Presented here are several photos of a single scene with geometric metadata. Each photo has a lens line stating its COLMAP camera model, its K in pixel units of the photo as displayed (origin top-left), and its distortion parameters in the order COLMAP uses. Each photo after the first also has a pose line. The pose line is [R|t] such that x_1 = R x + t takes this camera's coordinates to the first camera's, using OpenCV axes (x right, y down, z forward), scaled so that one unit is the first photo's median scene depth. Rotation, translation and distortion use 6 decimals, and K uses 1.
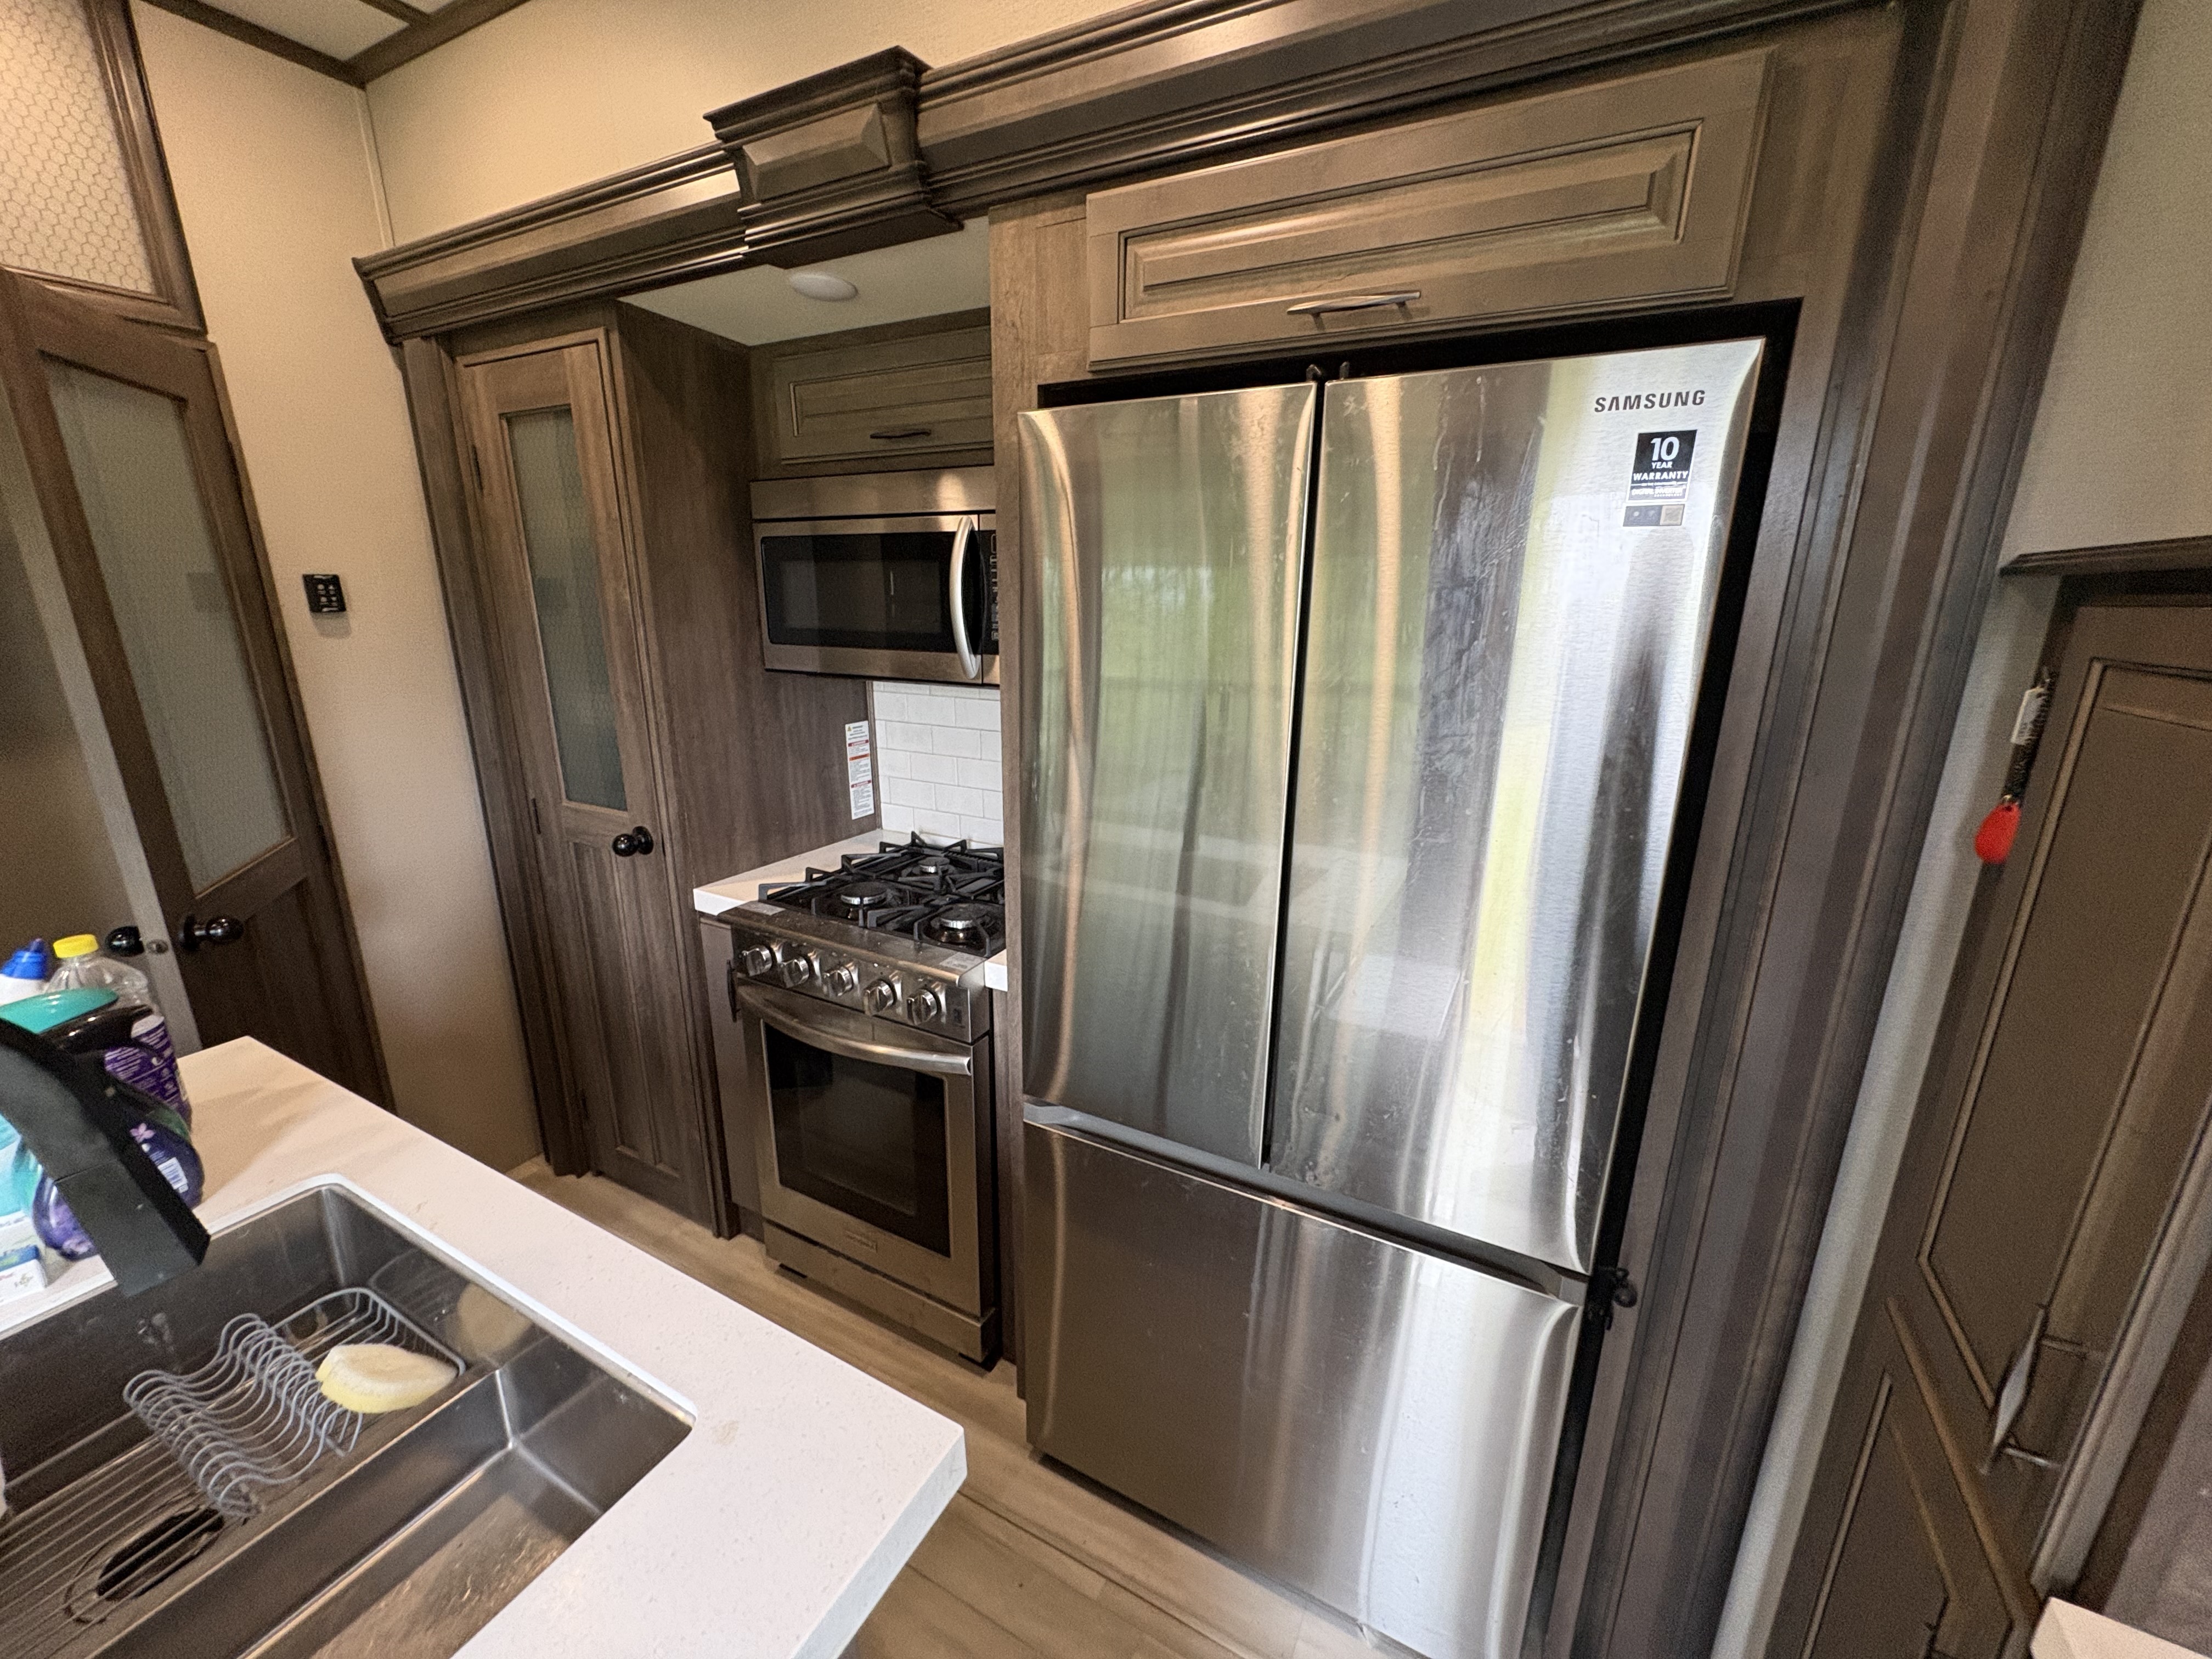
lens RADIAL K [[877.7, 0, 1106.0], [0, 877.7, 829.5], [0, 0, 1]] dist [-0.000683, 0.000003]
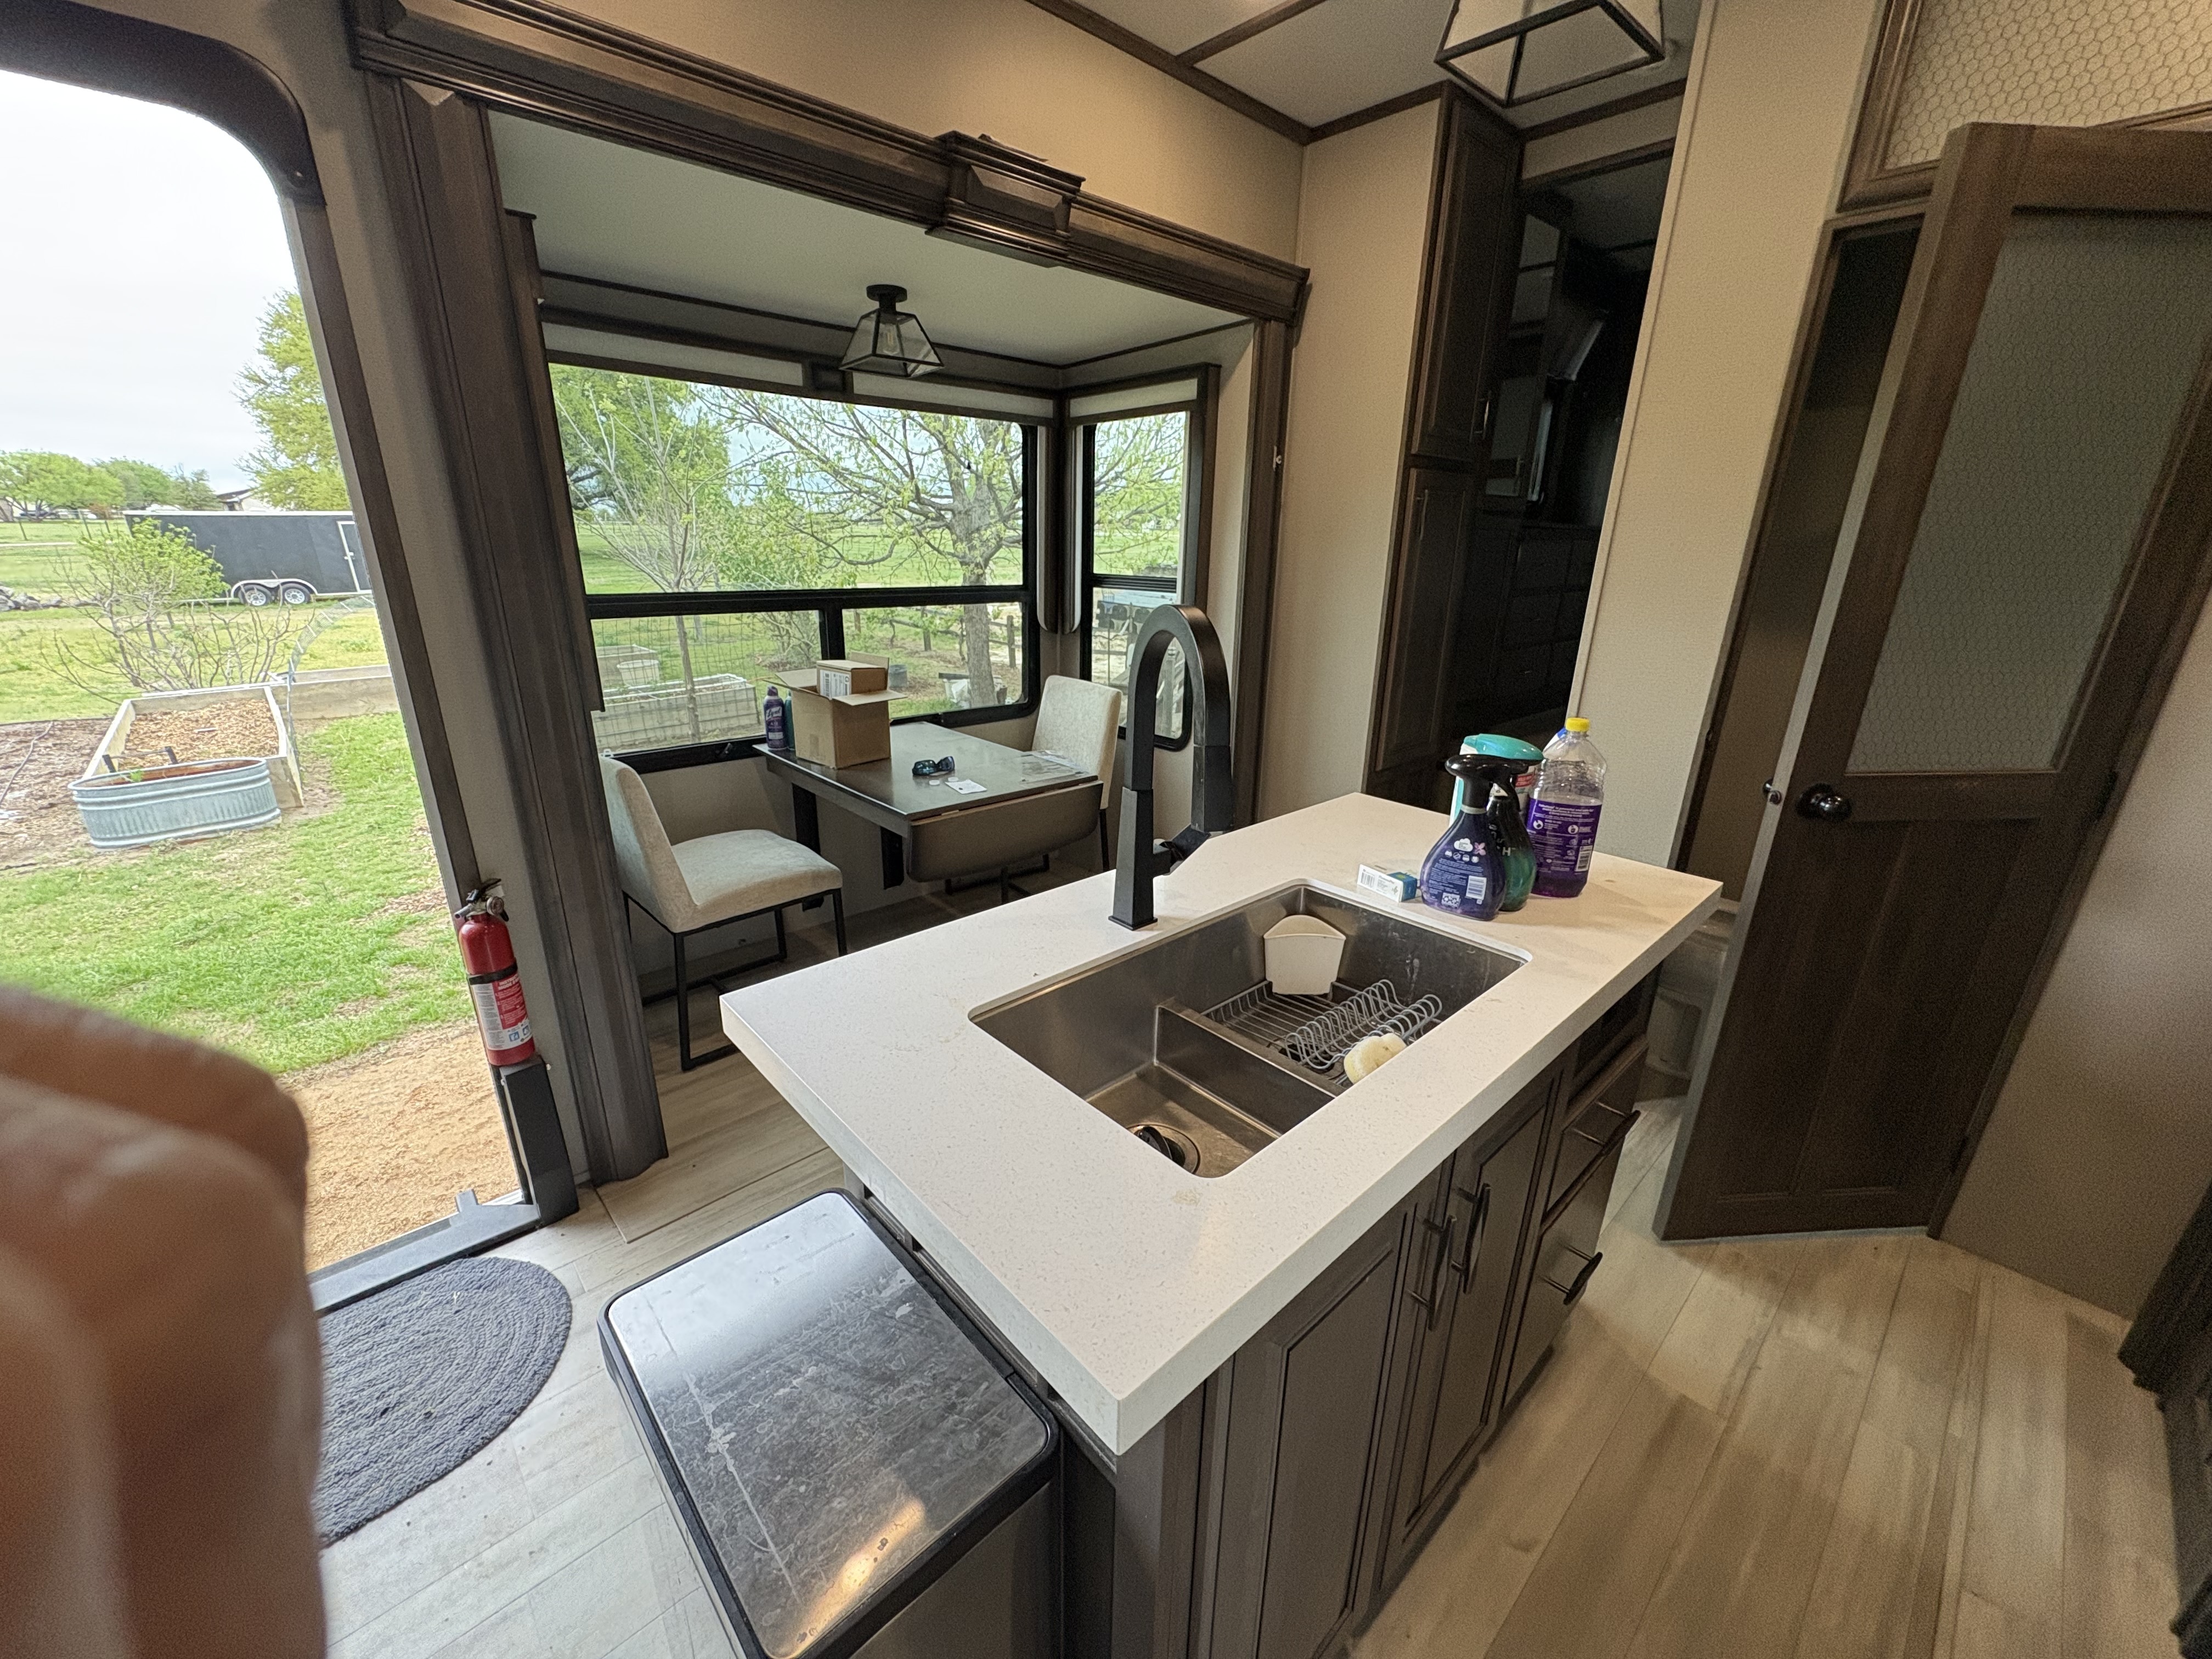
lens RADIAL K [[877.7, 0, 1106.0], [0, 877.7, 829.5], [0, 0, 1]] dist [-0.000683, 0.000003]
pose [[-0.319793, 0.296716, -0.899829, 0.141156], [-0.265764, 0.883485, 0.385777, -0.023554], [0.909452, 0.362510, -0.203676, 0.348040]]
